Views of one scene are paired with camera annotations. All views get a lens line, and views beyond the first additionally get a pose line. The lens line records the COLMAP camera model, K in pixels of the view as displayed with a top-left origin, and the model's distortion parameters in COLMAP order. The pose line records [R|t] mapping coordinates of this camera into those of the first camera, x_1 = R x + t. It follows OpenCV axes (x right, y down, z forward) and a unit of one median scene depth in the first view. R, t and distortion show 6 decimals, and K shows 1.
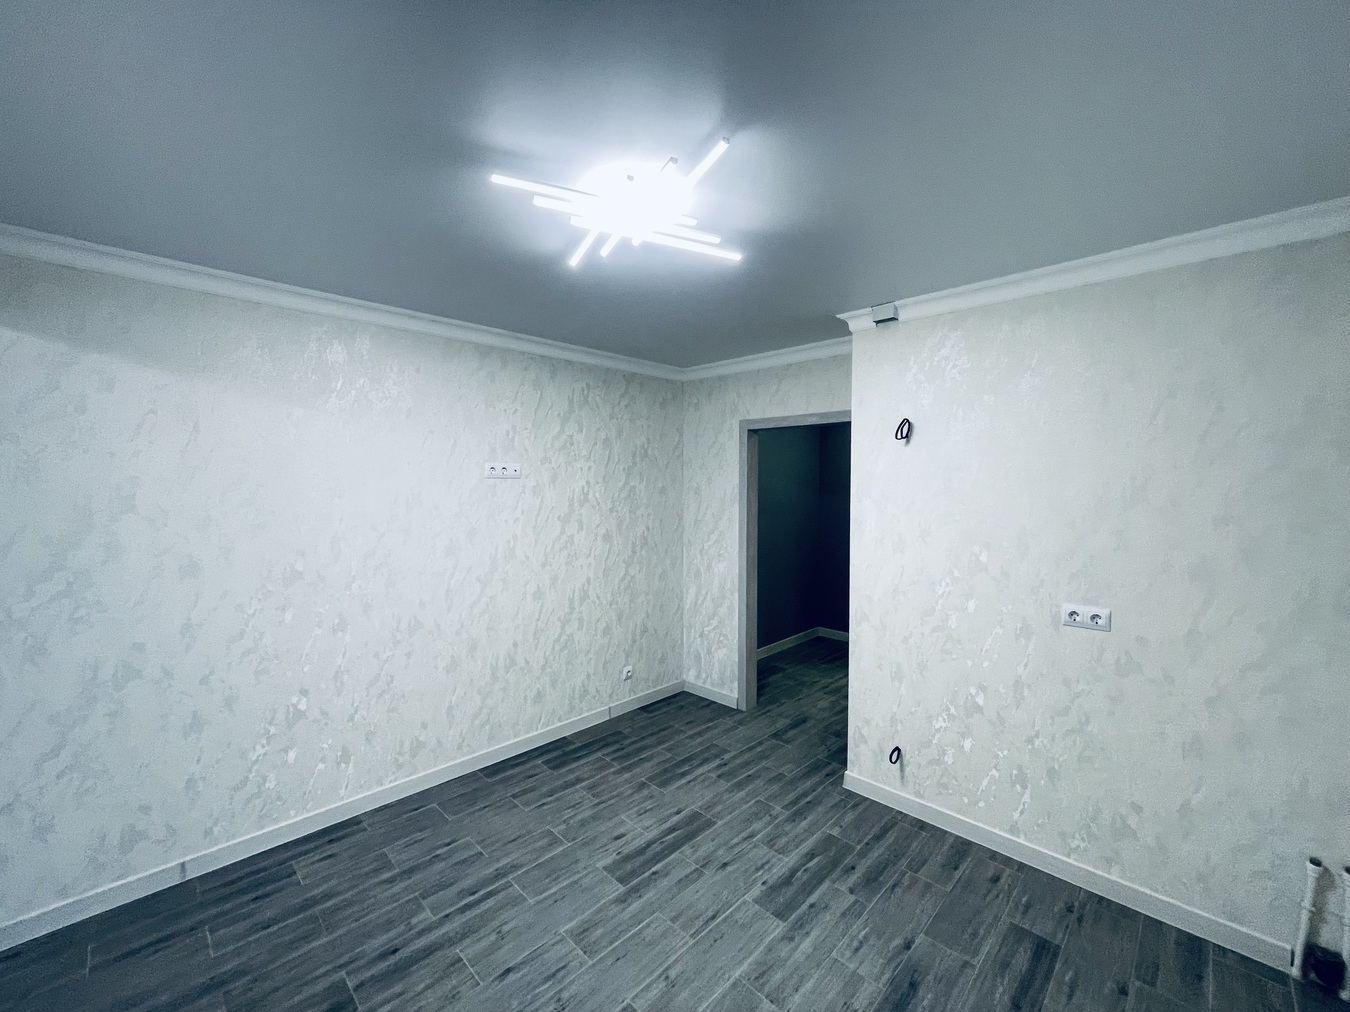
lens RADIAL K [[543.9, 0, 672.0], [0, 543.9, 510.0], [0, 0, 1]] dist [0.001210, 0.001495]
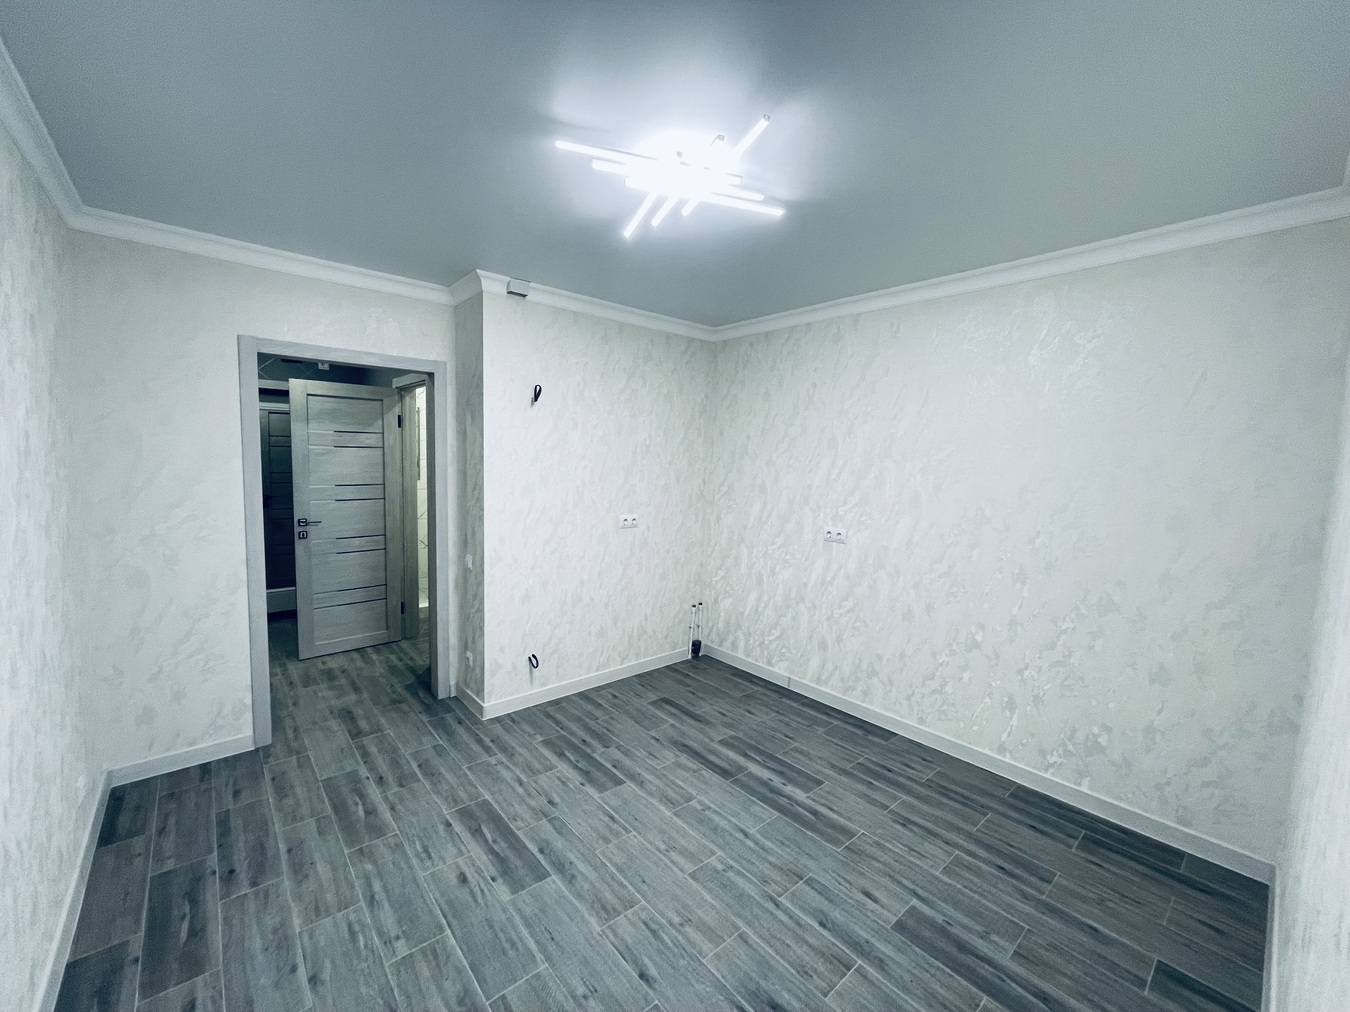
lens RADIAL K [[543.9, 0, 672.3], [0, 543.9, 500.8], [0, 0, 1]] dist [0.001210, 0.001495]
pose [[0.092627, -0.080274, 0.992460, -0.788970], [0.021457, 0.996674, 0.078612, 0.001901], [-0.995470, 0.014014, 0.094042, 0.604947]]
